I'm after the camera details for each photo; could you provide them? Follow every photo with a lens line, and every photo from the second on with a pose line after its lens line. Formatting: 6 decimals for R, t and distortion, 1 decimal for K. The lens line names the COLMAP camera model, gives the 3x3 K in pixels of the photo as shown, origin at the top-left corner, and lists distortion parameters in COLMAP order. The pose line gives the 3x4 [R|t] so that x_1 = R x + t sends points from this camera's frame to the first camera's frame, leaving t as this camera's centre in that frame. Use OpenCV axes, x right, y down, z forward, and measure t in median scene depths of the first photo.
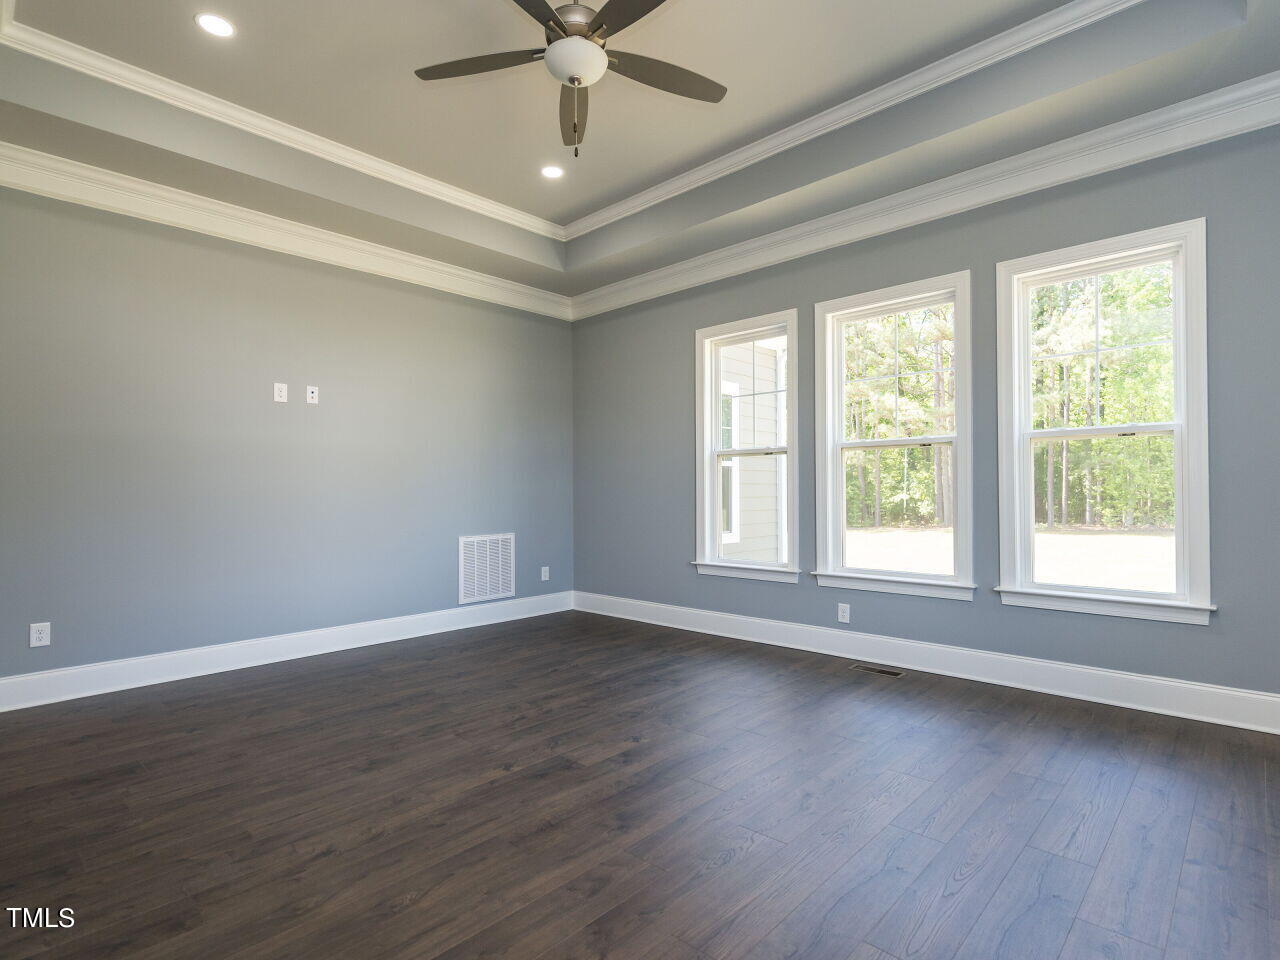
lens RADIAL K [[666.8, 0, 638.0], [0, 666.8, 474.6], [0, 0, 1]] dist [0.002760, 0.000984]
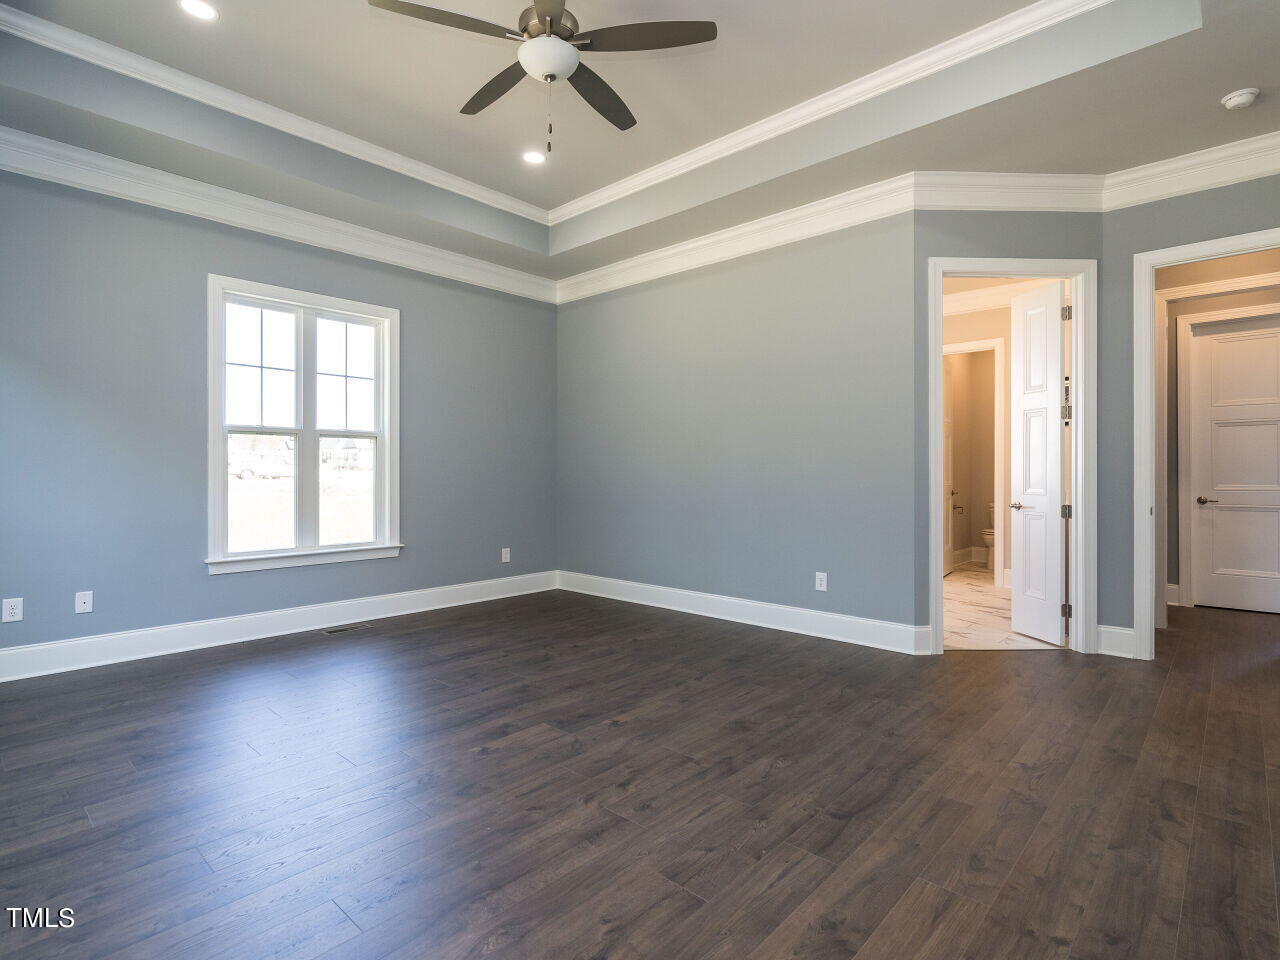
lens RADIAL K [[666.8, 0, 638.0], [0, 666.8, 474.6], [0, 0, 1]] dist [0.002760, 0.000984]
pose [[-0.999947, 0.007330, -0.007204, -0.217939], [0.007528, 0.999586, -0.027781, 0.055523], [0.006997, -0.027834, -0.999588, 2.024430]]
